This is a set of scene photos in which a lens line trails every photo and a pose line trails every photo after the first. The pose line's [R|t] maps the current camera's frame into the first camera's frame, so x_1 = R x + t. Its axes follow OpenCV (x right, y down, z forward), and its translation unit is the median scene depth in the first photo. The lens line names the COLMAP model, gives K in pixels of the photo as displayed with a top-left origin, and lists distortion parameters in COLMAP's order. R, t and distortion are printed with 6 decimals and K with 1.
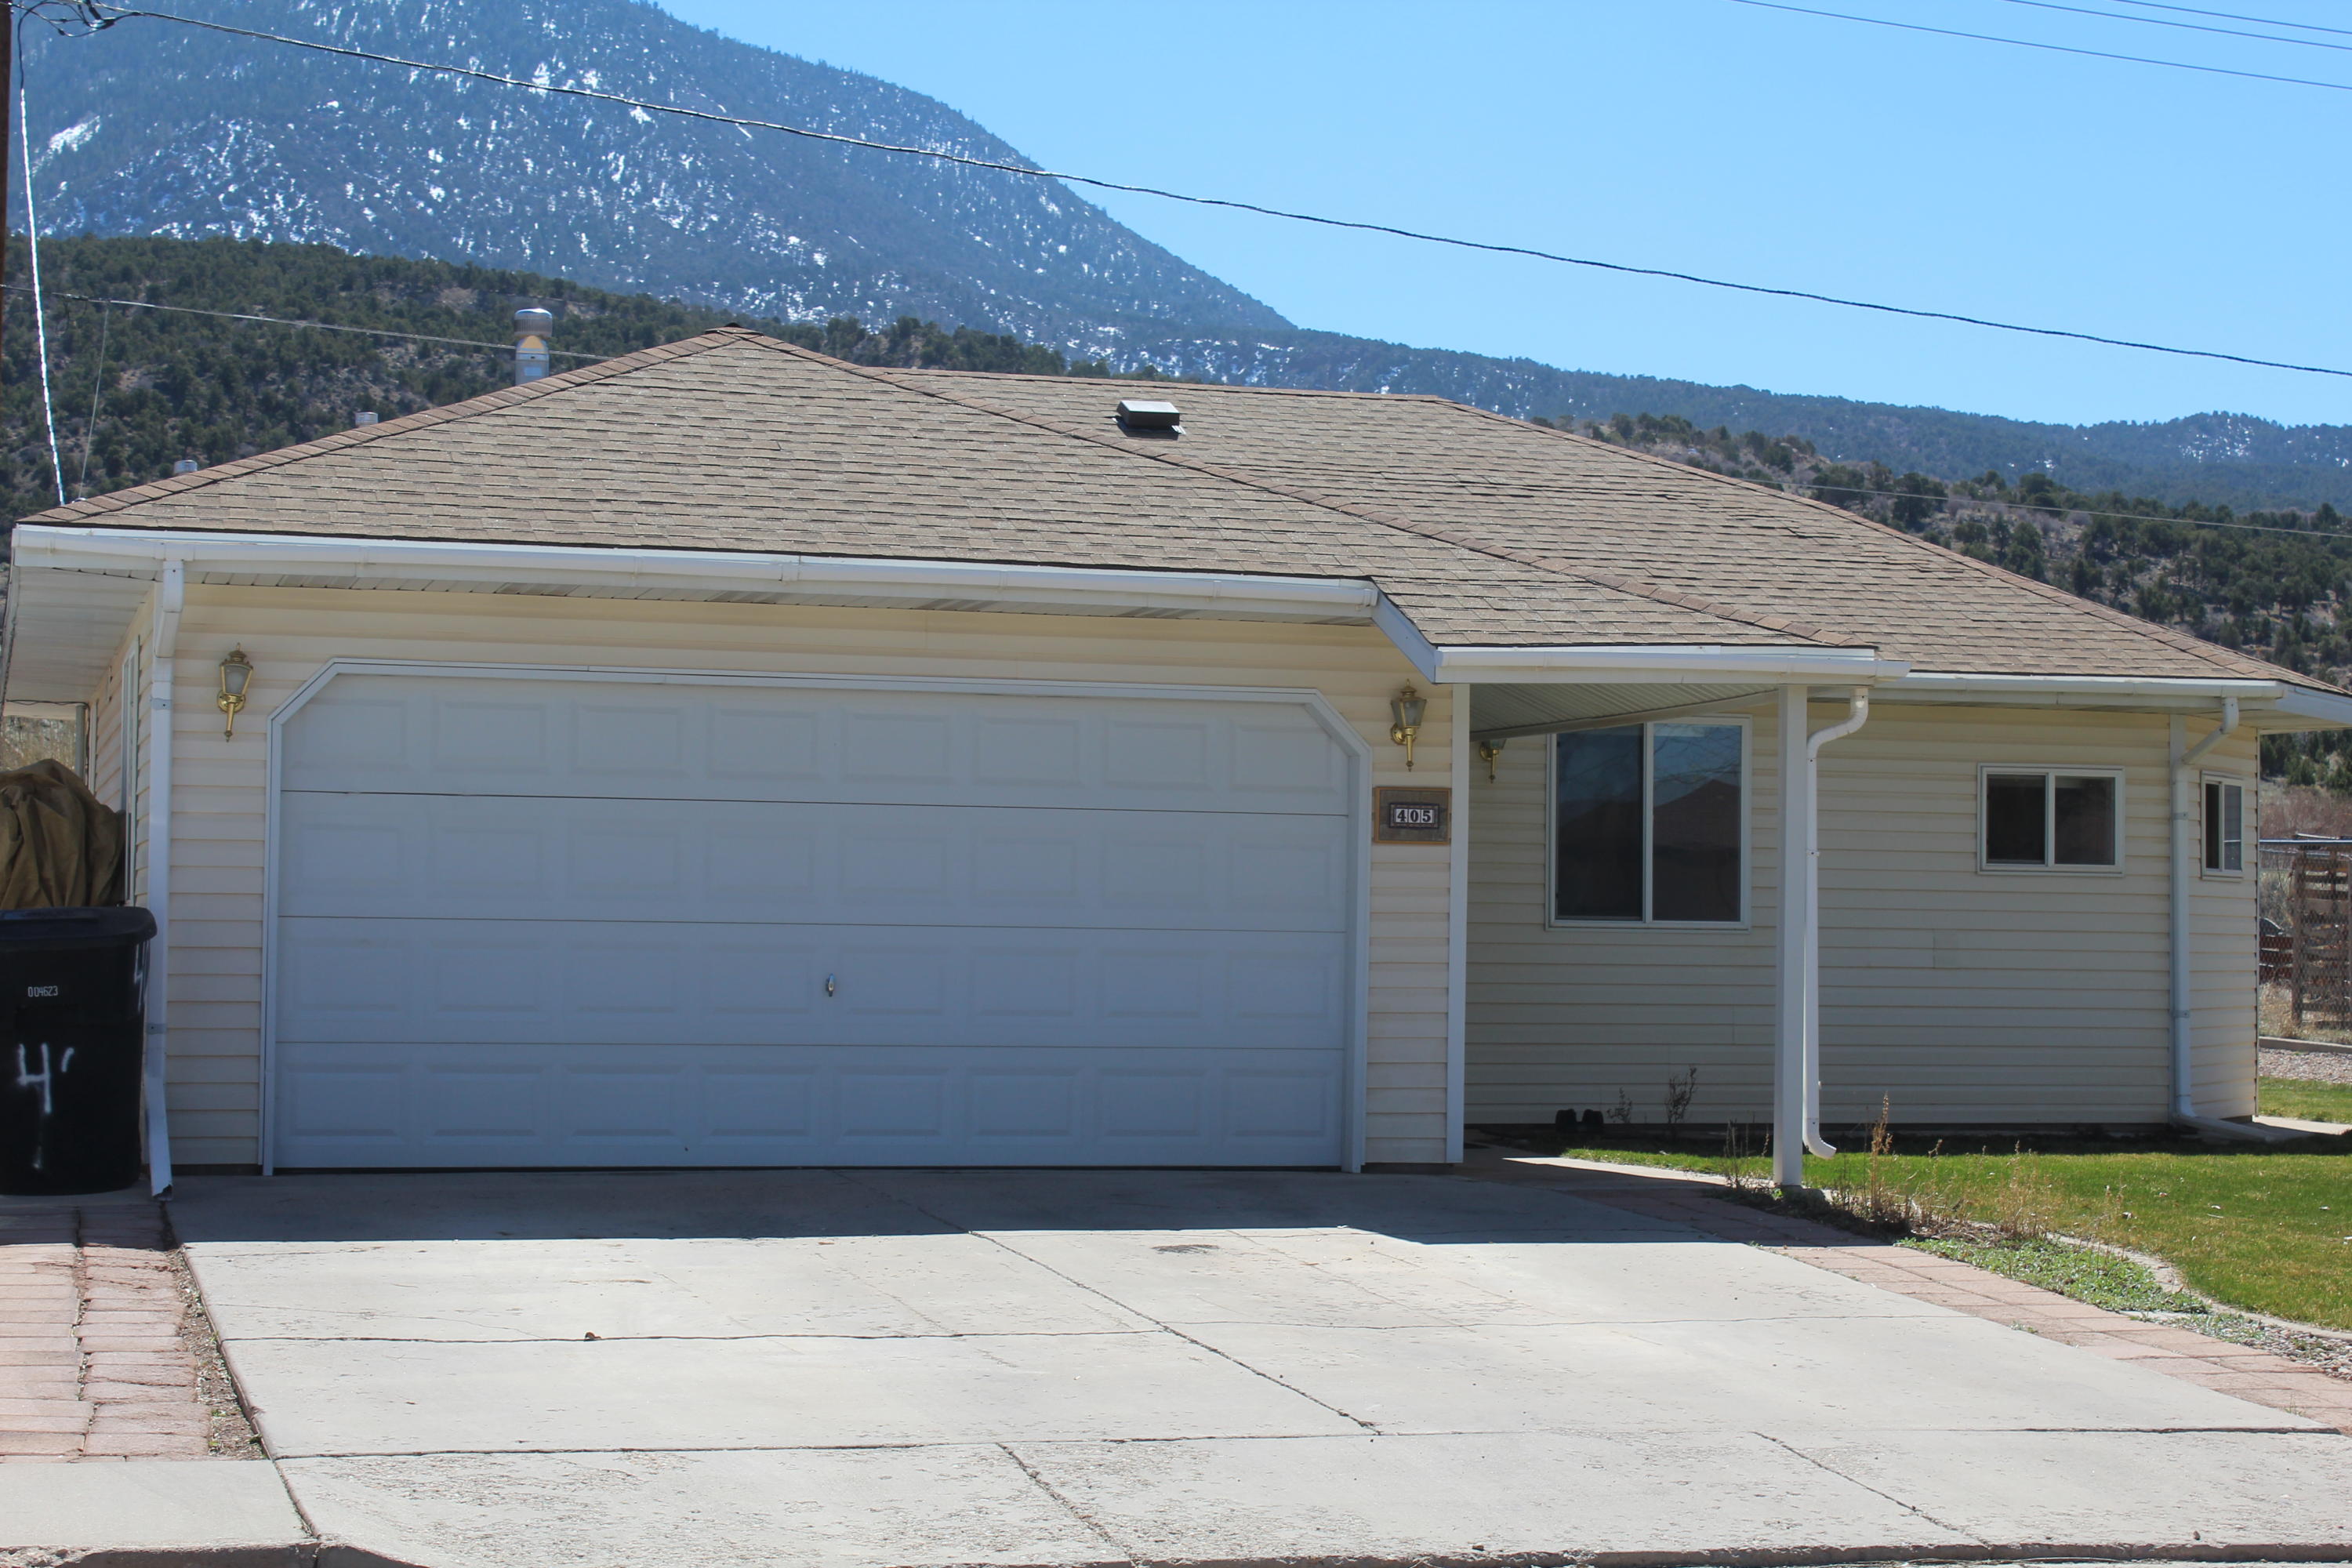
lens RADIAL K [[4237.6, 0, 1169.8], [0, 4237.6, 782.9], [0, 0, 1]] dist [-0.003905, 0.000000]
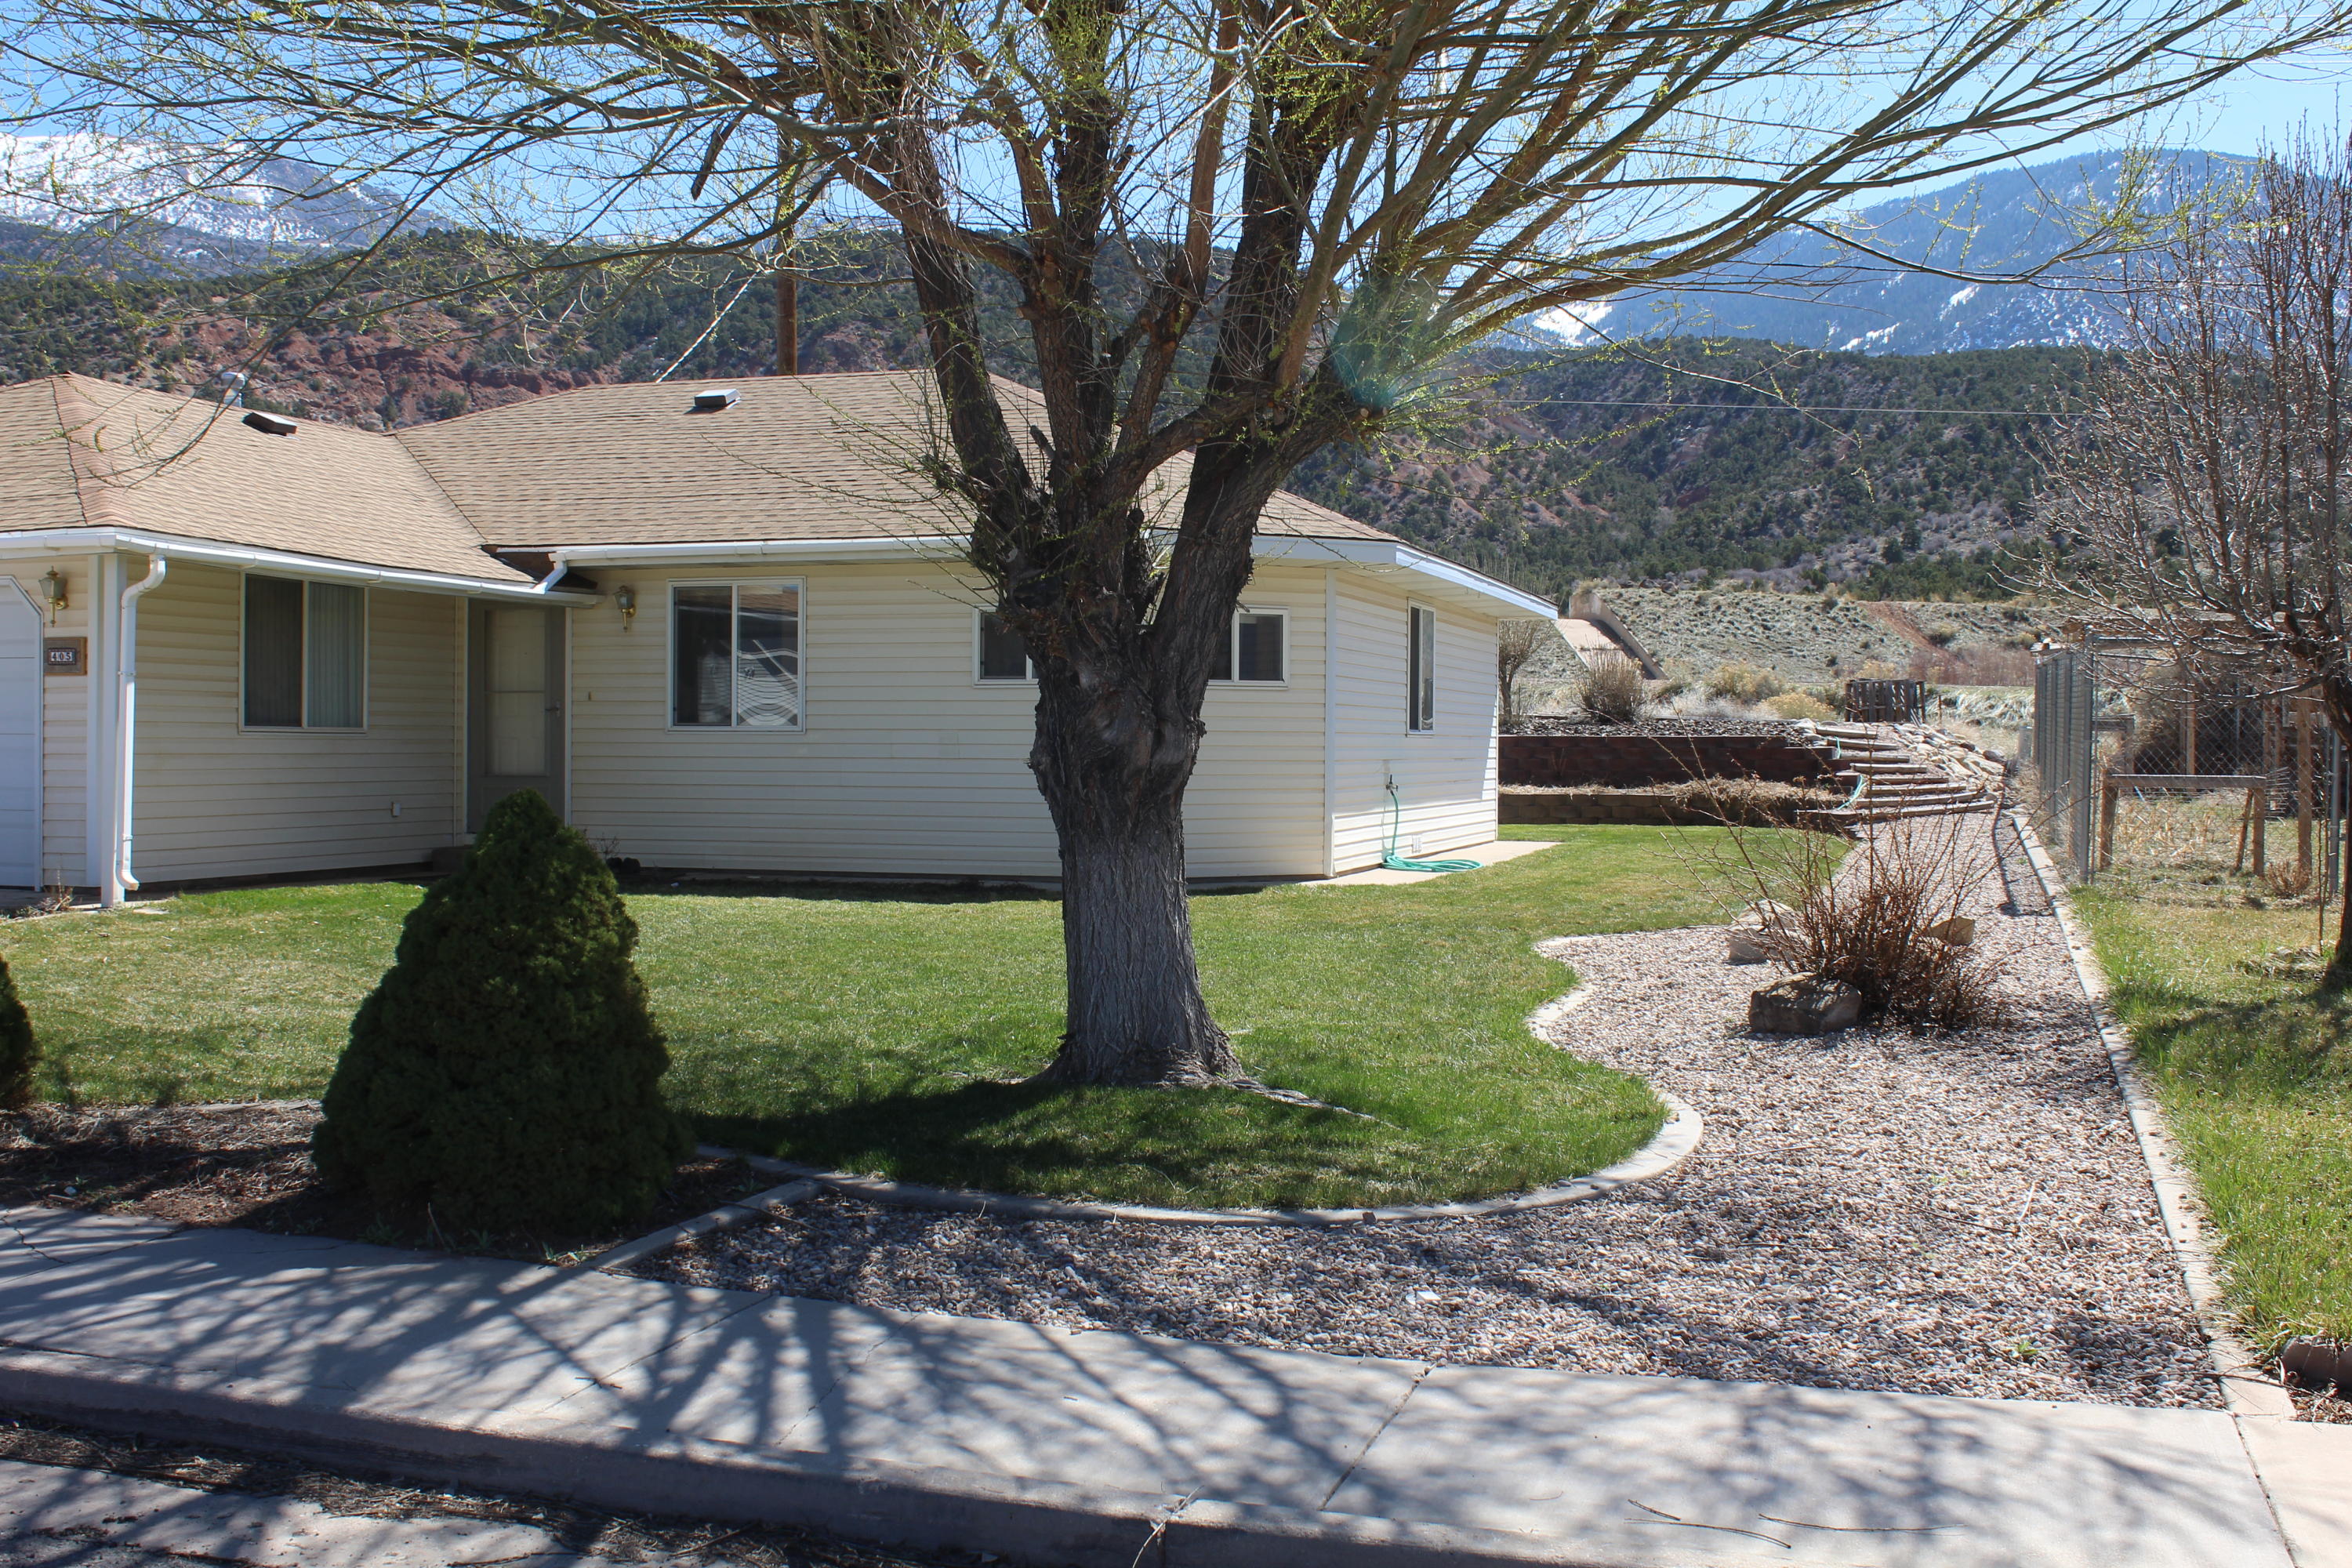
lens RADIAL K [[2413.8, 0, 1207.2], [0, 2413.8, 821.0], [0, 0, 1]] dist [-0.084424, 0.000000]
pose [[0.838305, 0.008426, -0.545137, 0.608454], [0.025272, 0.998205, 0.054293, 0.021889], [0.544616, -0.059290, 0.836587, 0.365139]]
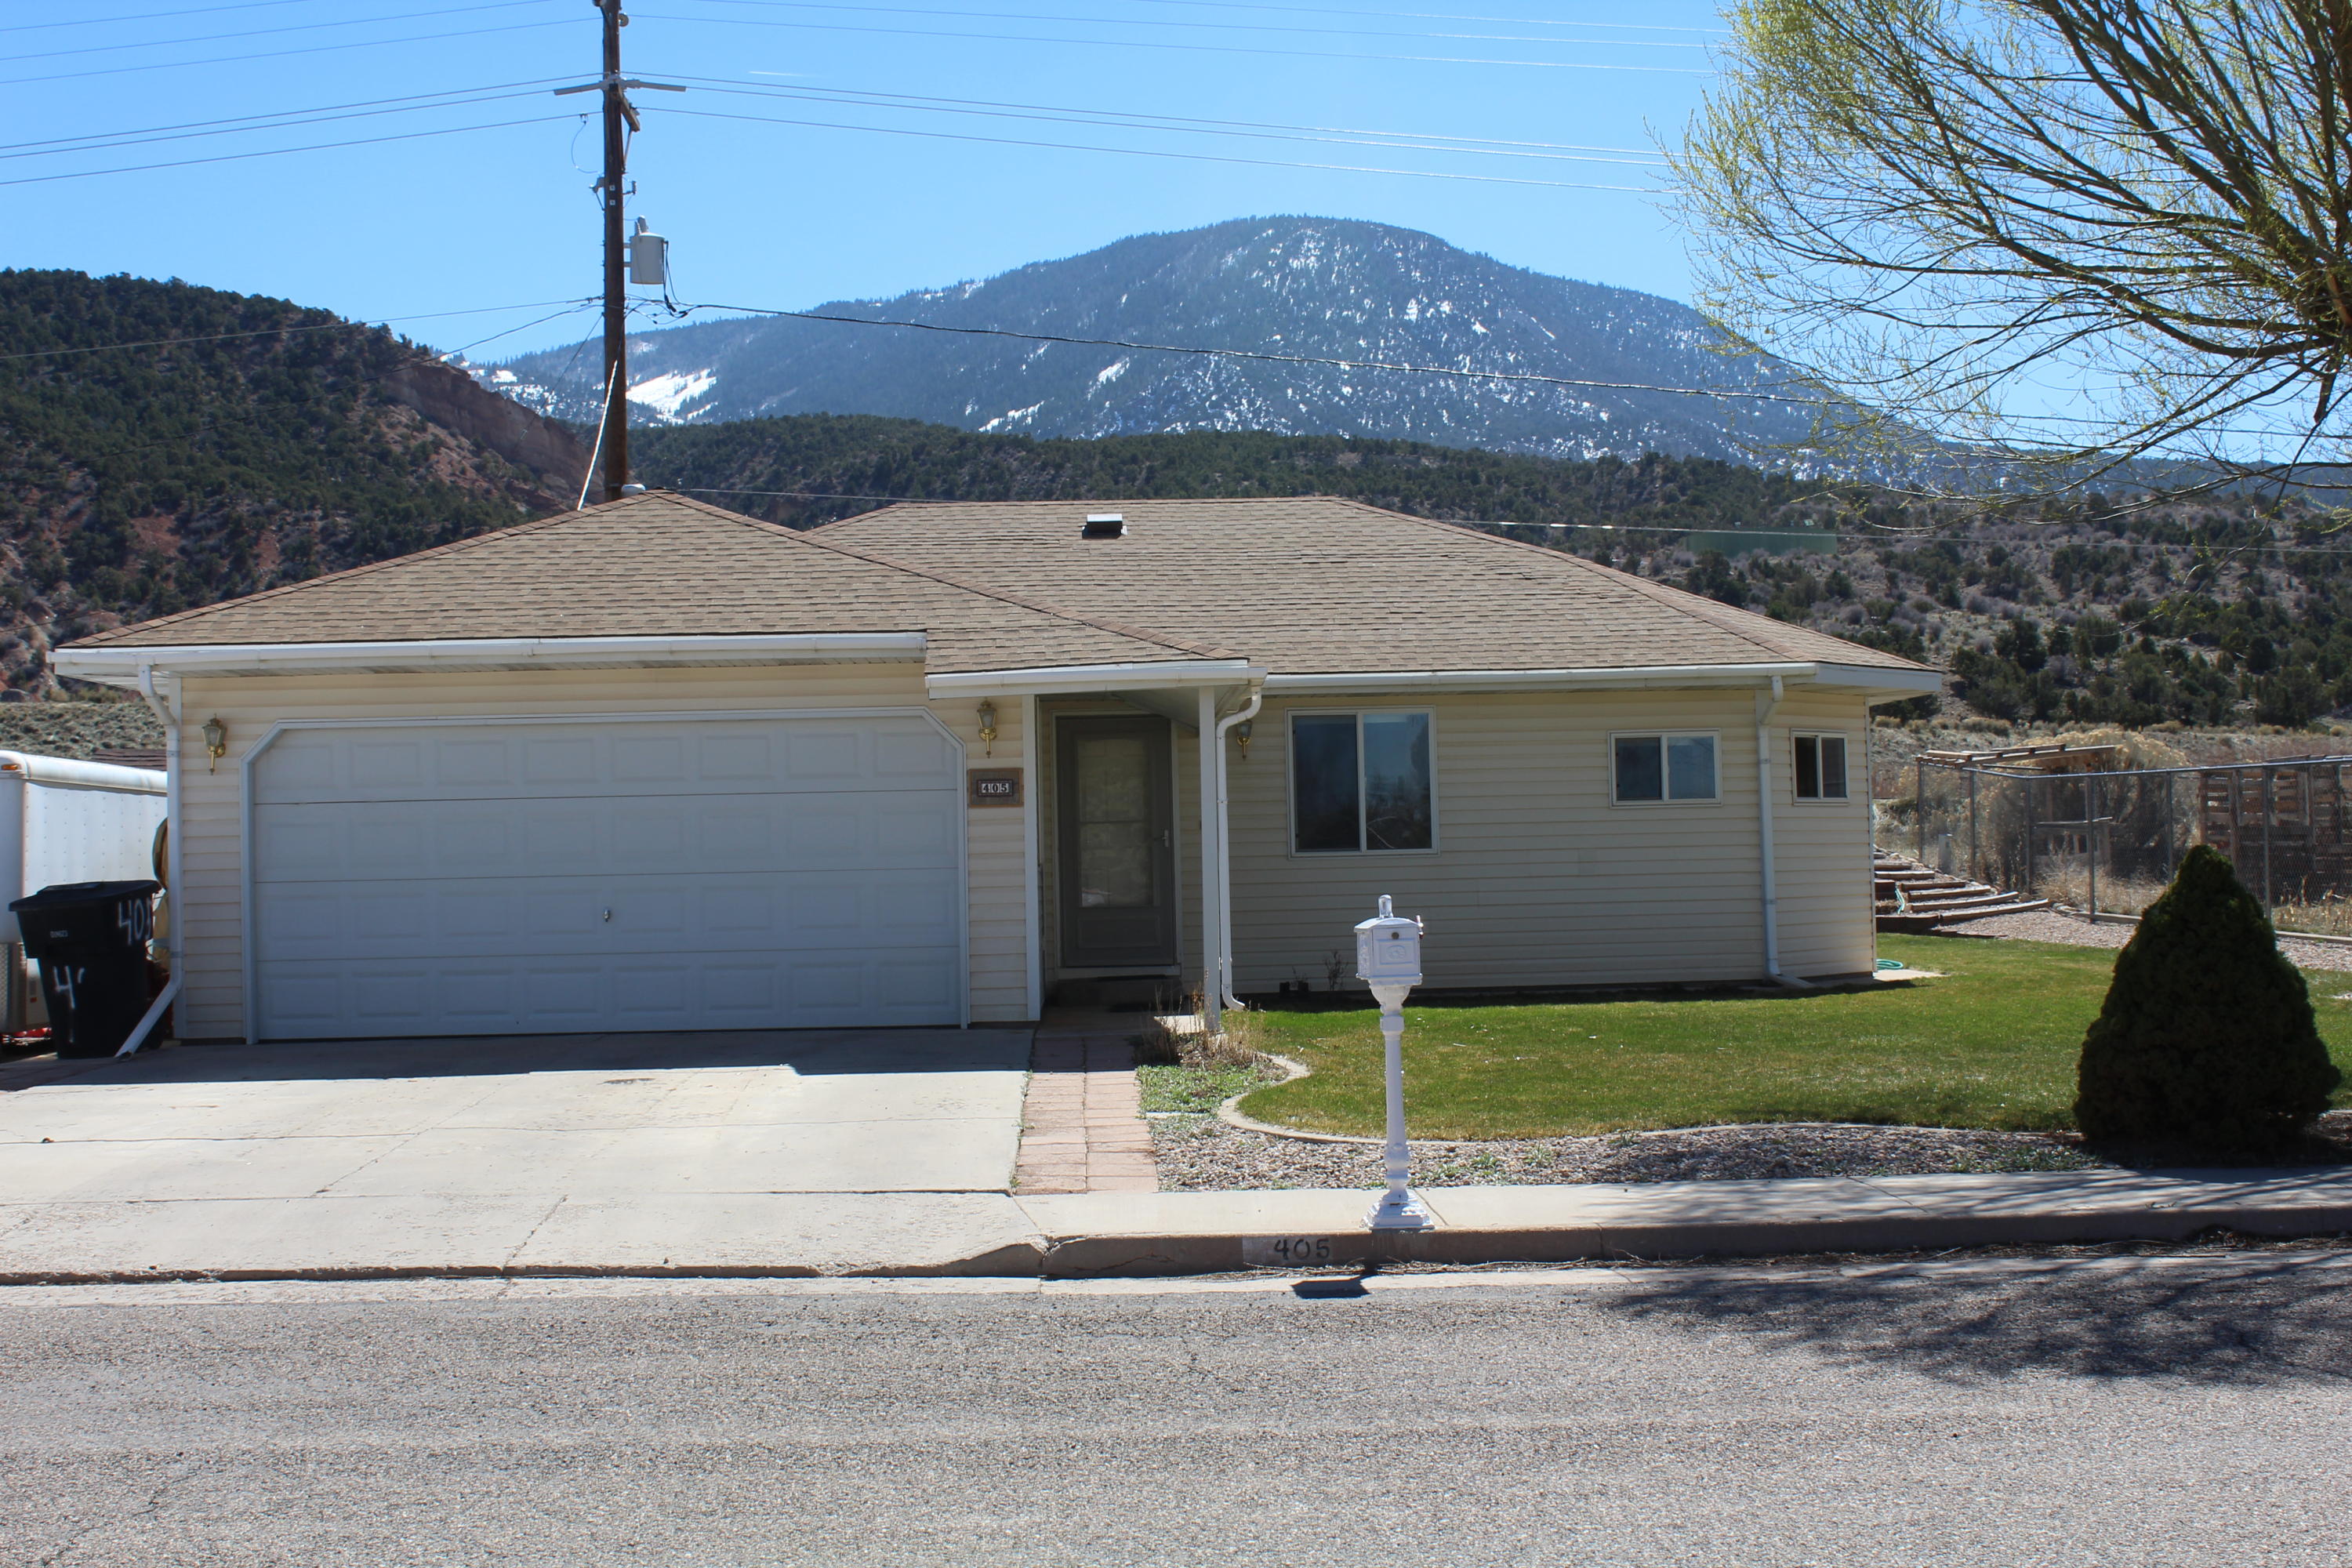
lens RADIAL K [[2854.5, 0, 1178.4], [0, 2854.5, 805.5], [0, 0, 1]] dist [-0.107821, 0.000000]
pose [[0.969841, -0.042041, -0.240086, 0.254832], [0.044598, 0.998991, 0.005222, 0.008170], [0.239624, -0.015772, 0.970738, 0.032337]]
